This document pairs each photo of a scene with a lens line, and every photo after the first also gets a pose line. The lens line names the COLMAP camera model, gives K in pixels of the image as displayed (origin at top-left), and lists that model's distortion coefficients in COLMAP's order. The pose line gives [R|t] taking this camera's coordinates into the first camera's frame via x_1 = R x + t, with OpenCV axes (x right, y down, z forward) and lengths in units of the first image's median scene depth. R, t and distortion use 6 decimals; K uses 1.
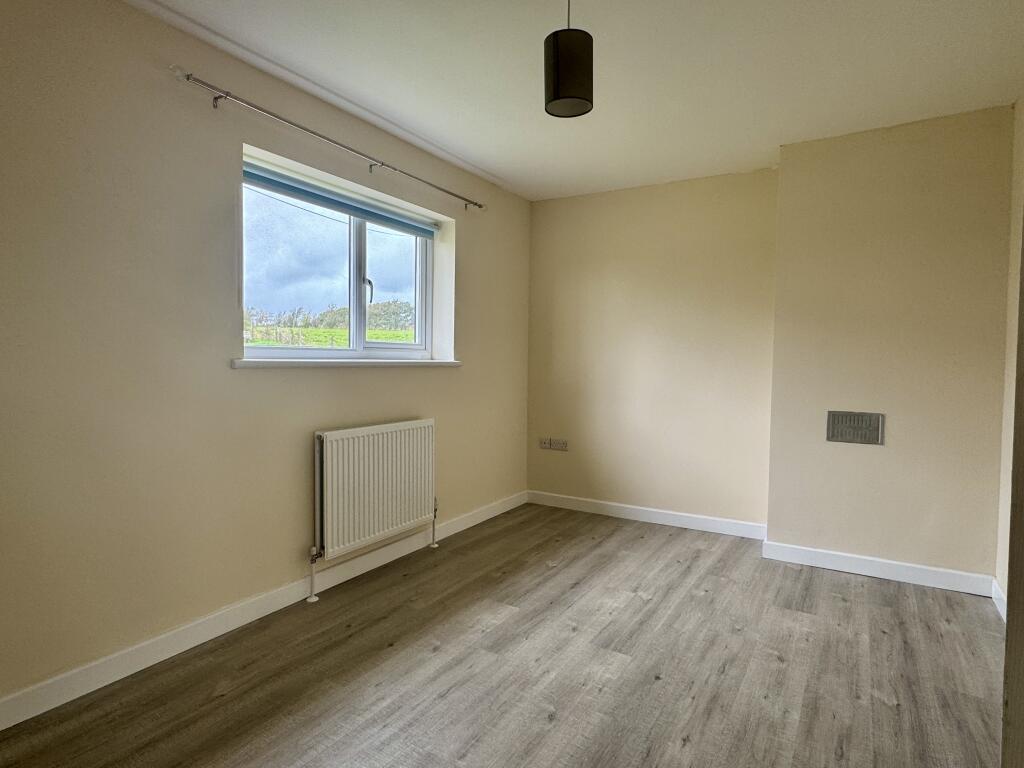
lens RADIAL K [[562.0, 0, 511.5], [0, 562.0, 382.7], [0, 0, 1]] dist [-0.000675, -0.000509]
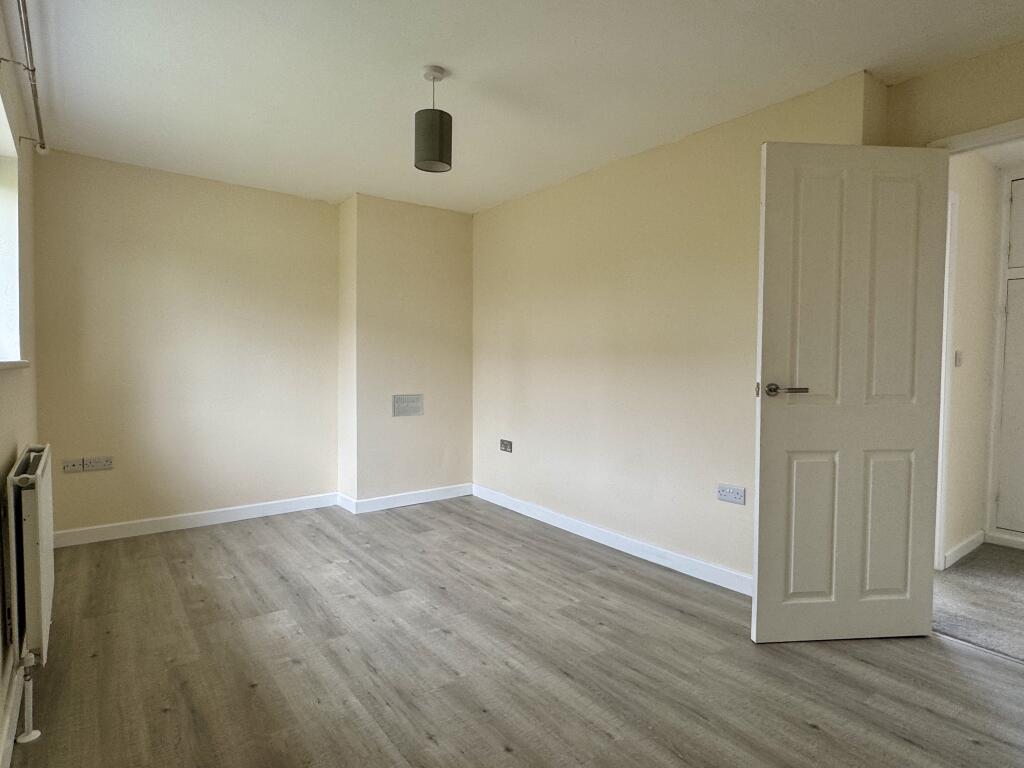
lens RADIAL K [[562.0, 0, 511.2], [0, 562.0, 383.2], [0, 0, 1]] dist [-0.000675, -0.000509]
pose [[0.355541, -0.040447, 0.933785, -0.731665], [0.034719, 0.998945, 0.030050, -0.013745], [-0.934015, 0.021737, 0.356571, 0.254573]]
